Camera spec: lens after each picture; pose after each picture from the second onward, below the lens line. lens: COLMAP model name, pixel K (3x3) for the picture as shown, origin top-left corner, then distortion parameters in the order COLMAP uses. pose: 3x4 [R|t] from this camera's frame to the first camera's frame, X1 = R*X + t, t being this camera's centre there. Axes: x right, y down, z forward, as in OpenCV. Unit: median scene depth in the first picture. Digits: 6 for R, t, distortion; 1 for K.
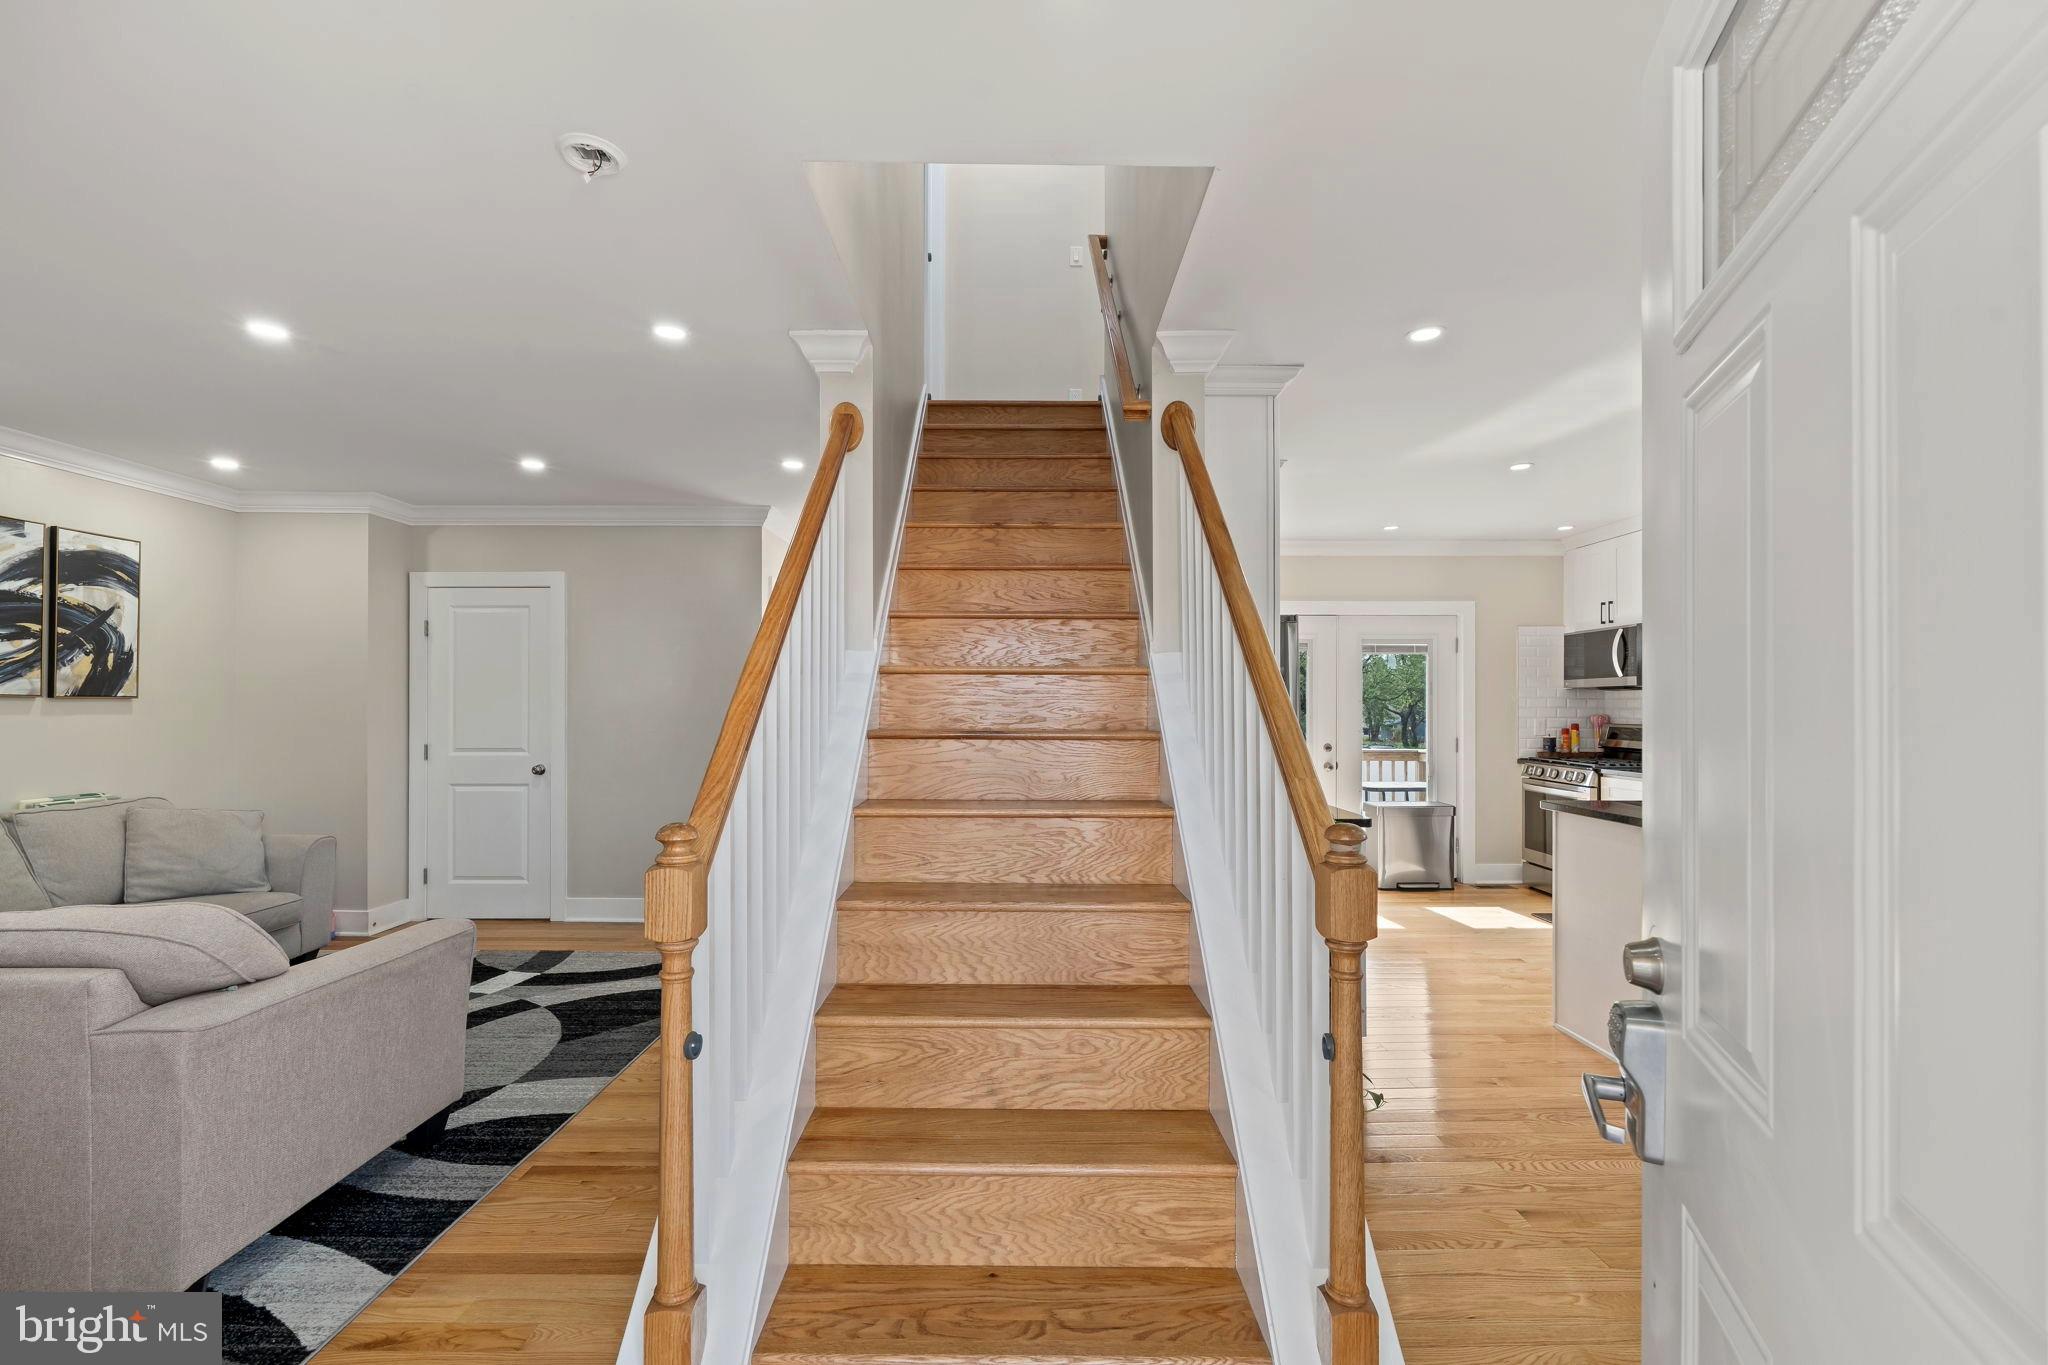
lens RADIAL K [[914.8, 0, 1033.5], [0, 914.8, 700.3], [0, 0, 1]] dist [-0.018791, 0.001753]
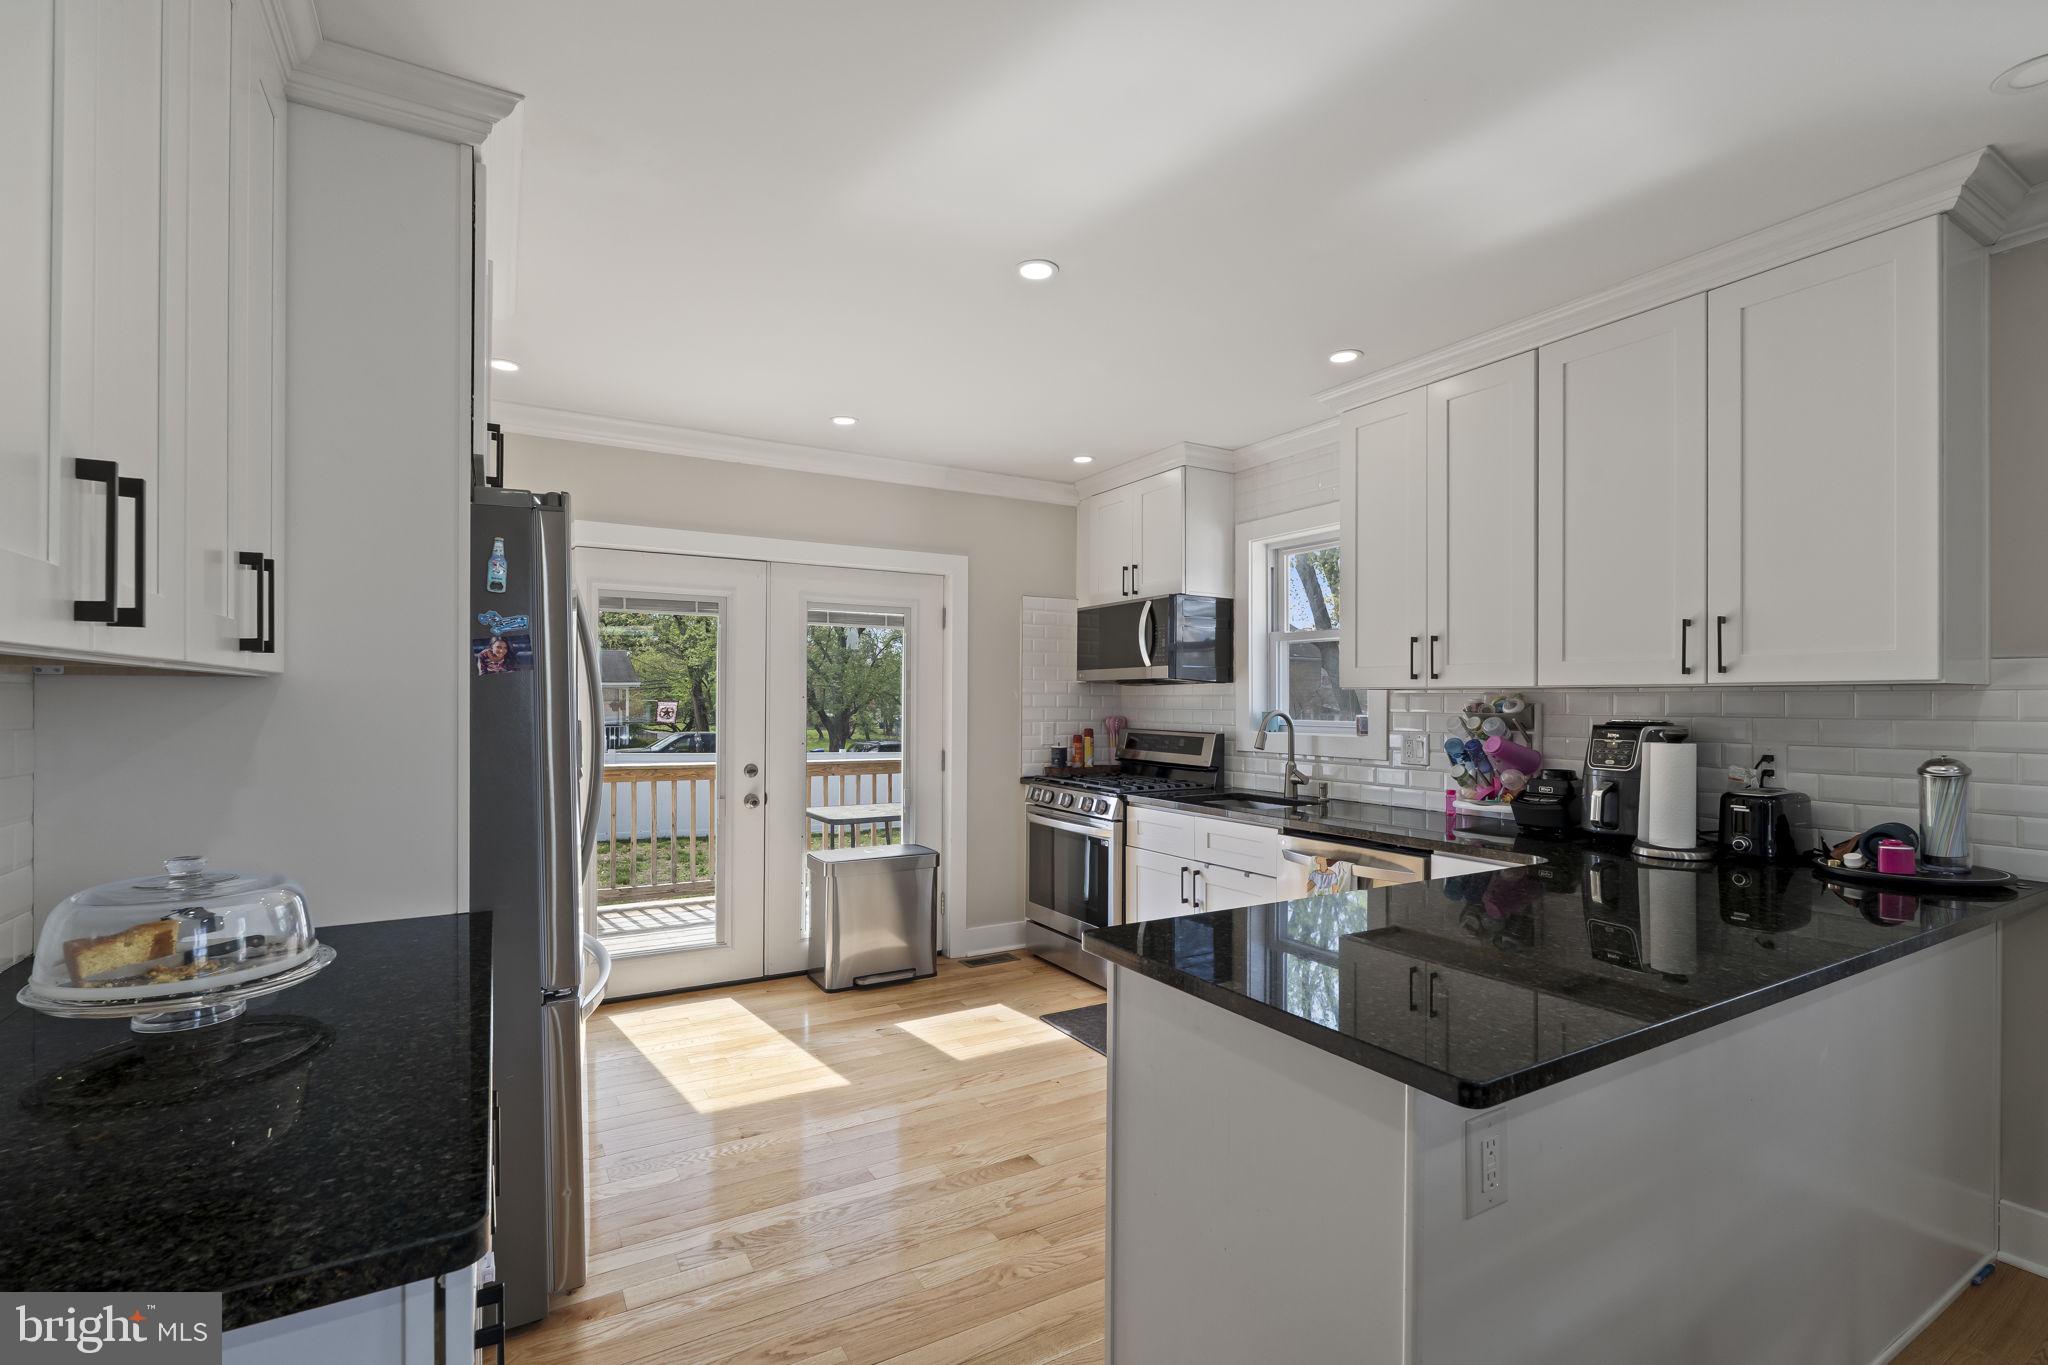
lens RADIAL K [[914.8, 0, 1041.5], [0, 914.8, 701.4], [0, 0, 1]] dist [-0.018791, 0.001753]
pose [[0.868162, 0.006176, 0.496243, 0.188215], [-0.009773, 0.999941, 0.004653, -0.000139], [-0.496185, -0.008890, 0.868171, 0.366976]]
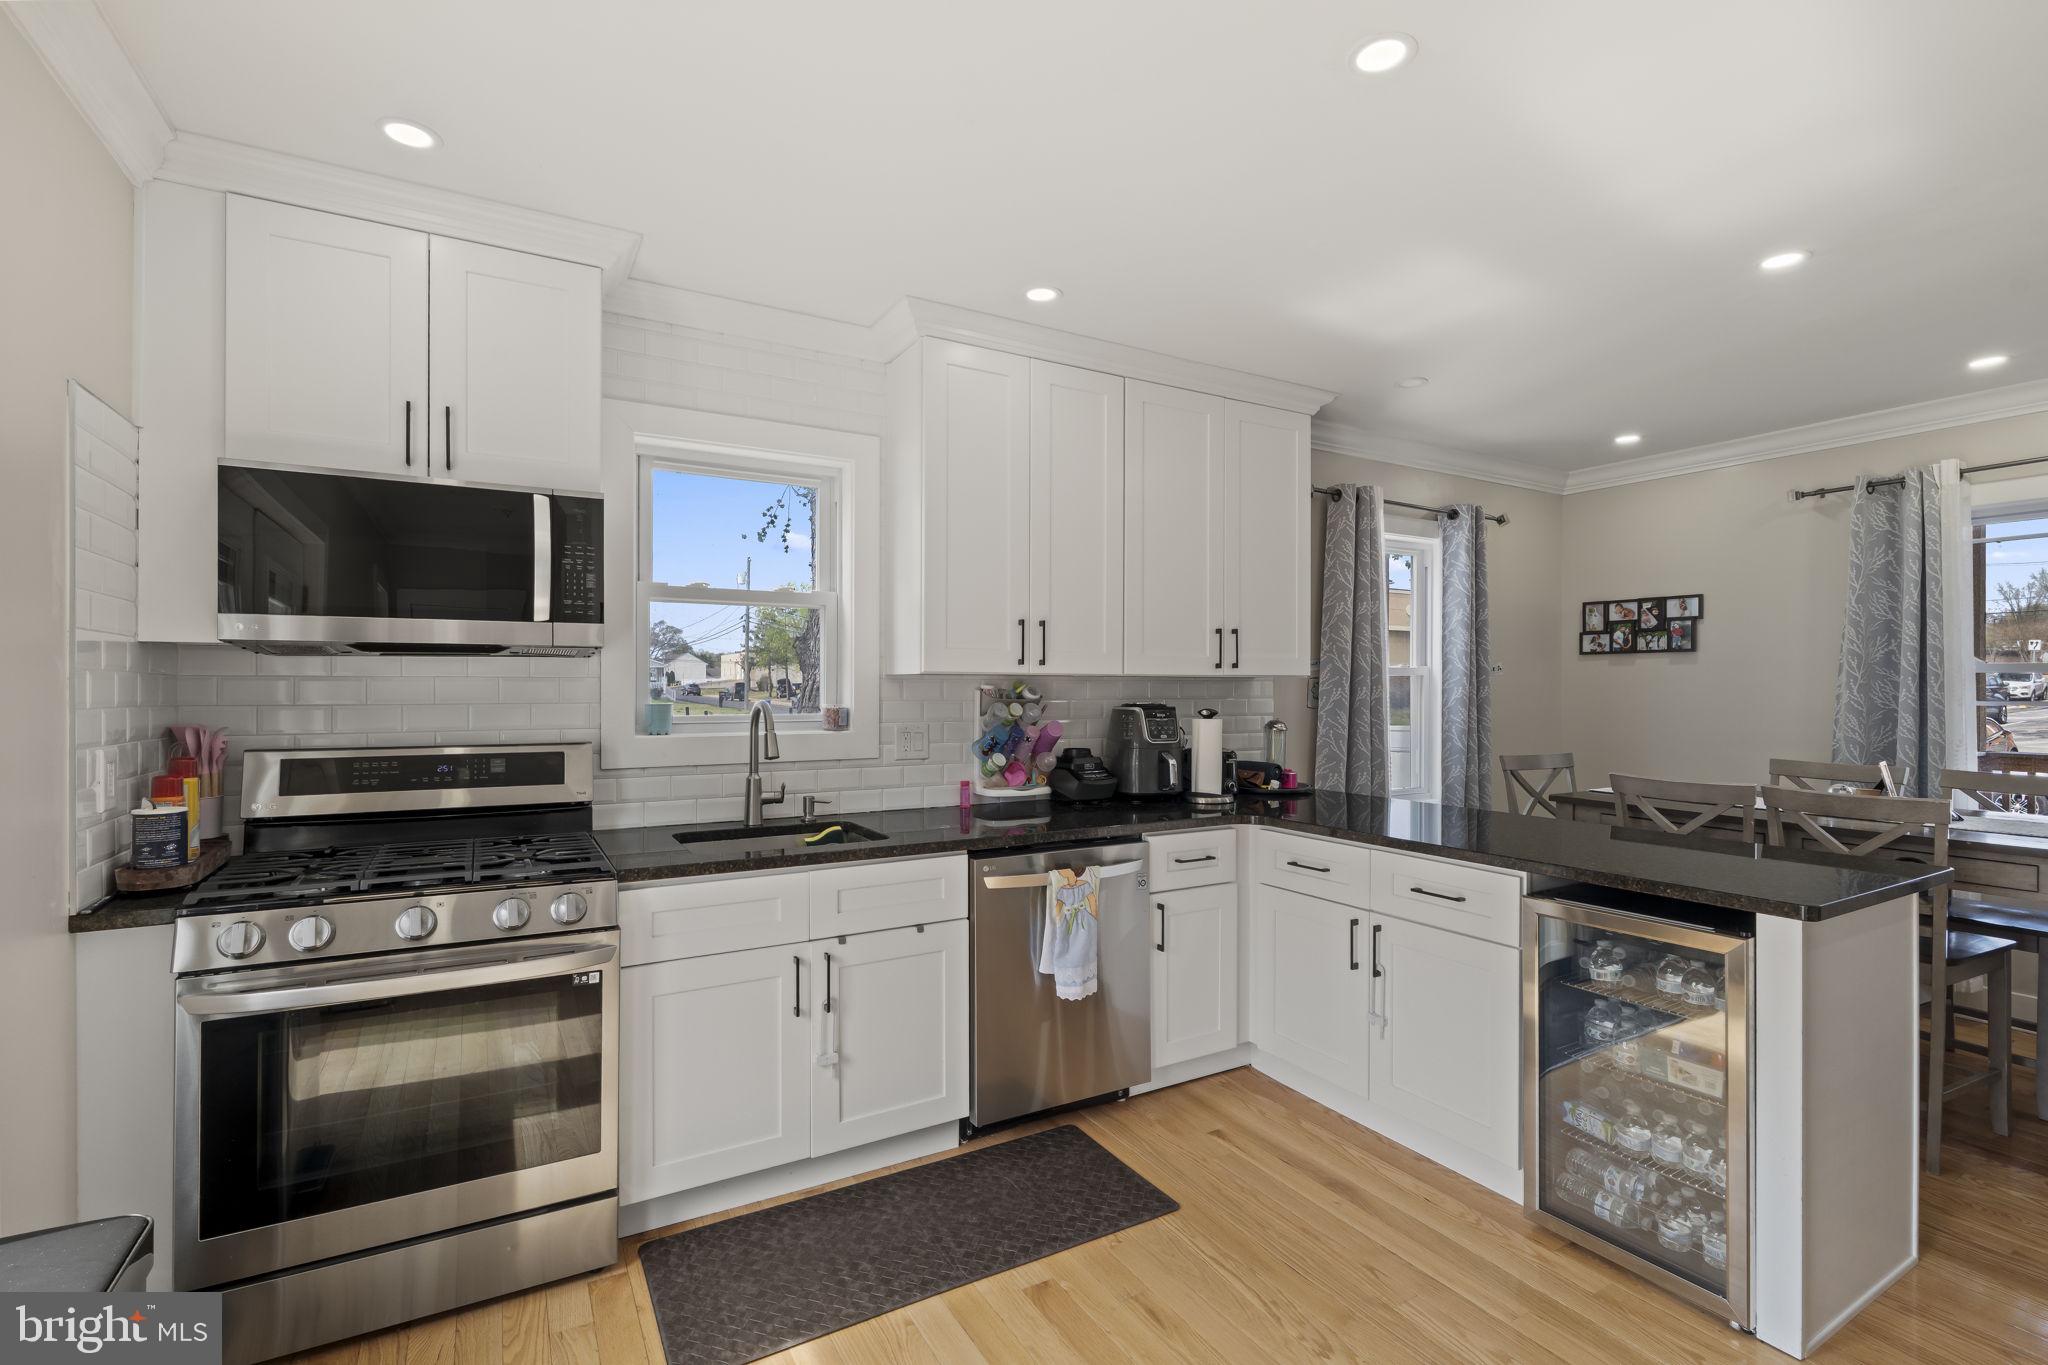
lens RADIAL K [[914.8, 0, 1023.4], [0, 914.8, 689.2], [0, 0, 1]] dist [-0.018791, 0.001753]
pose [[-0.478398, 0.000313, 0.878143, 0.199194], [-0.006363, 0.999972, -0.003823, 0.002416], [-0.878120, -0.007416, -0.478383, 0.916510]]
